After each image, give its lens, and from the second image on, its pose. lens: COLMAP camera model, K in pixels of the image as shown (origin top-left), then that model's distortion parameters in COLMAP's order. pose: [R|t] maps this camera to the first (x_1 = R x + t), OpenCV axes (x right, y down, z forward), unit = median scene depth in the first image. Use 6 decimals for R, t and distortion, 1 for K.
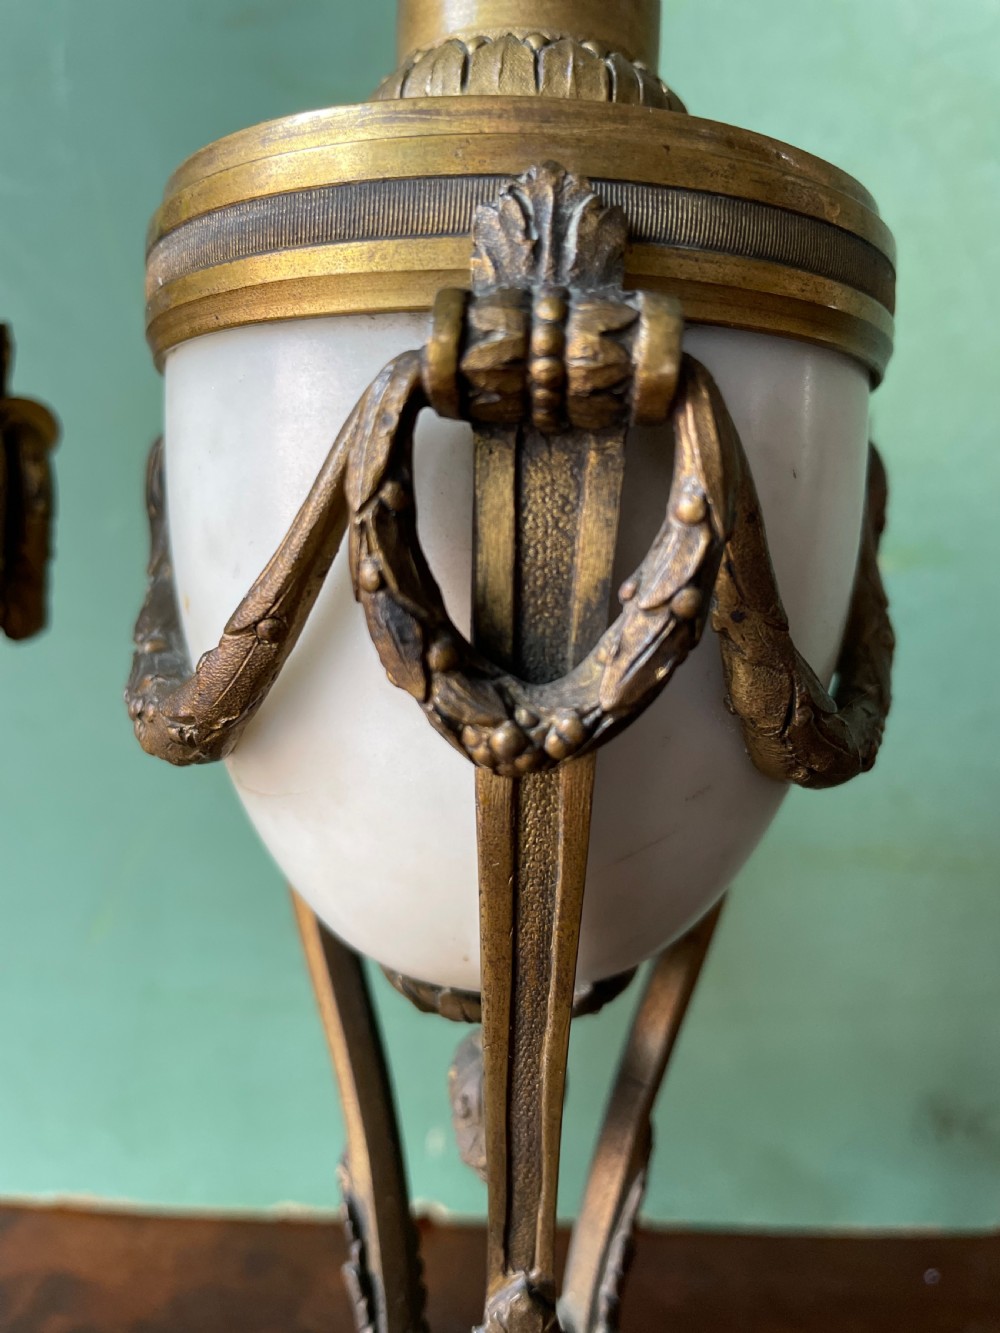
lens RADIAL K [[1035.5, 0, 504.7], [0, 1035.5, 666.6], [0, 0, 1]] dist [0.073815, -0.126197]
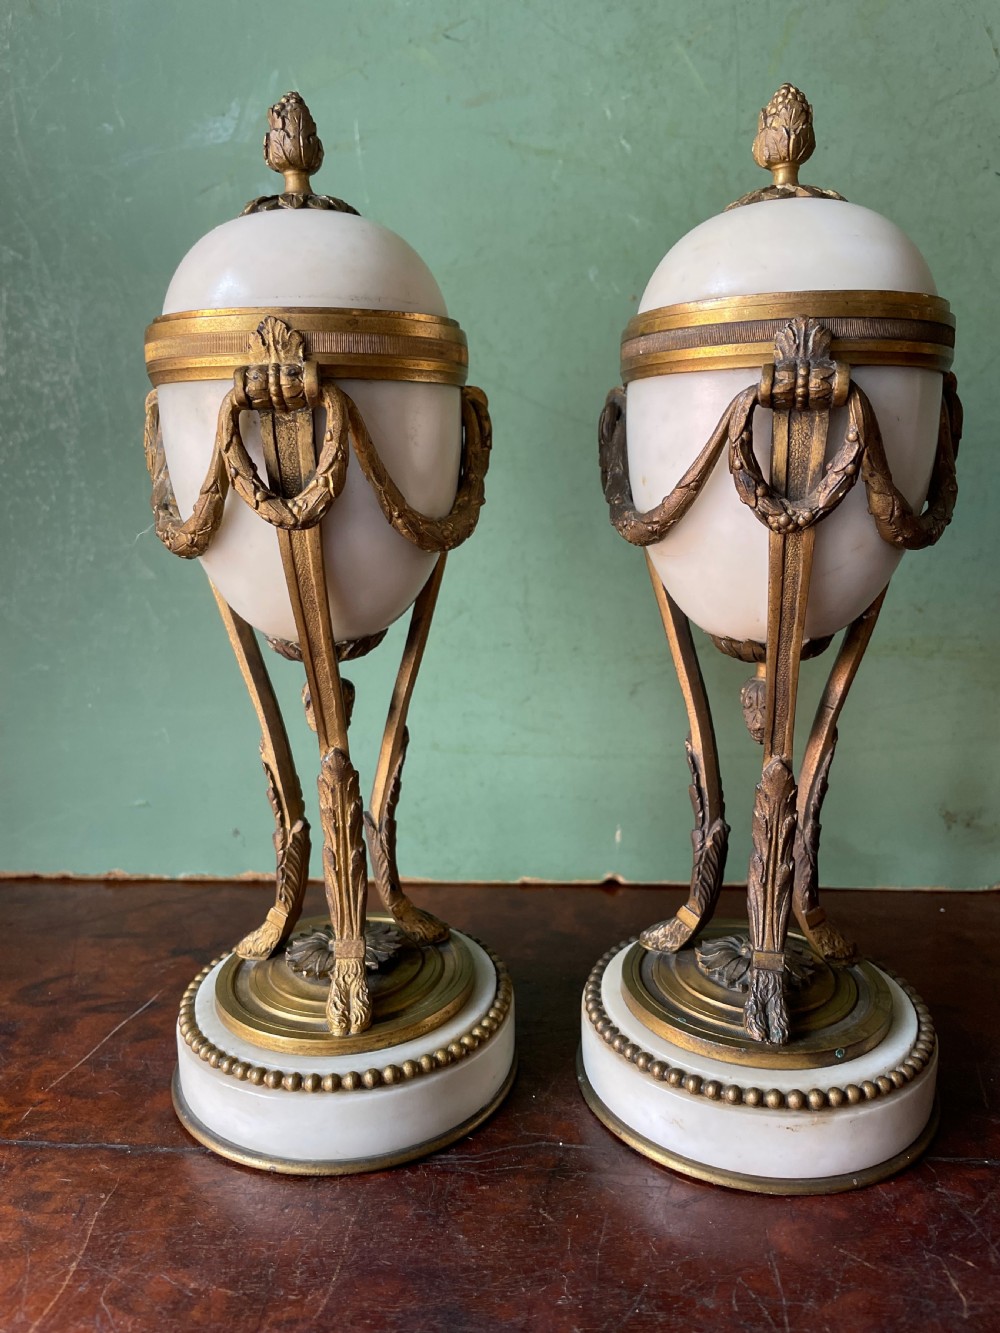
lens RADIAL K [[1034.6, 0, 495.4], [0, 1034.6, 668.6], [0, 0, 1]] dist [0.074143, -0.126260]
pose [[0.981607, 0.004201, -0.190868, -0.229630], [0.013597, 0.995681, 0.091841, 0.202352], [0.190430, -0.092747, 0.977310, -1.998611]]
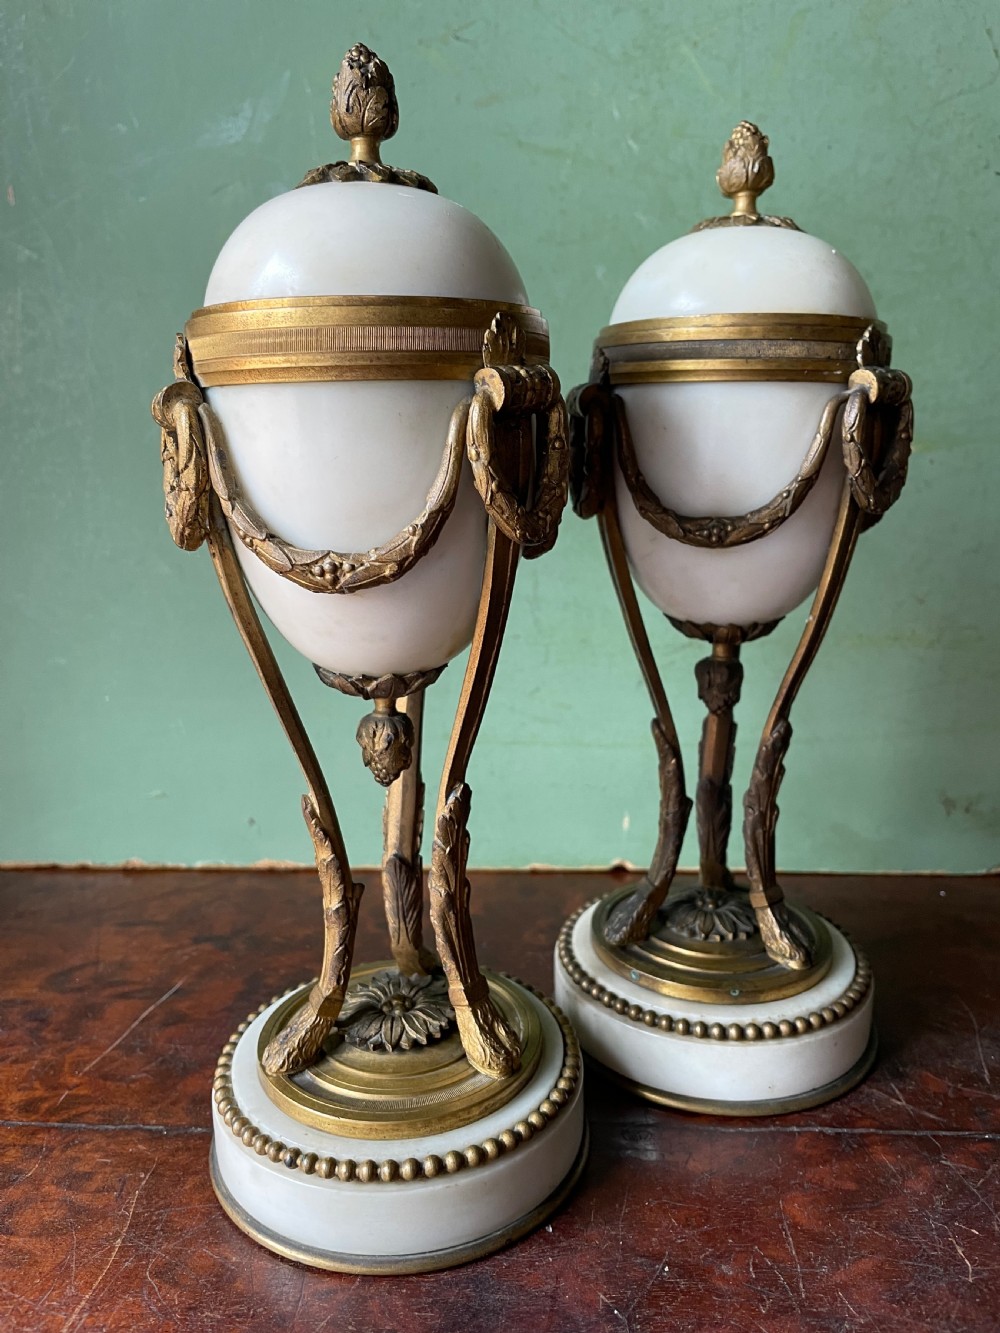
lens RADIAL K [[1039.1, 0, 494.2], [0, 1039.1, 666.8], [0, 0, 1]] dist [0.070695, -0.125608]
pose [[0.983012, 0.002130, -0.183526, -0.303155], [0.017886, 0.994061, 0.107341, 0.138966], [0.182665, -0.108800, 0.977137, -2.136430]]
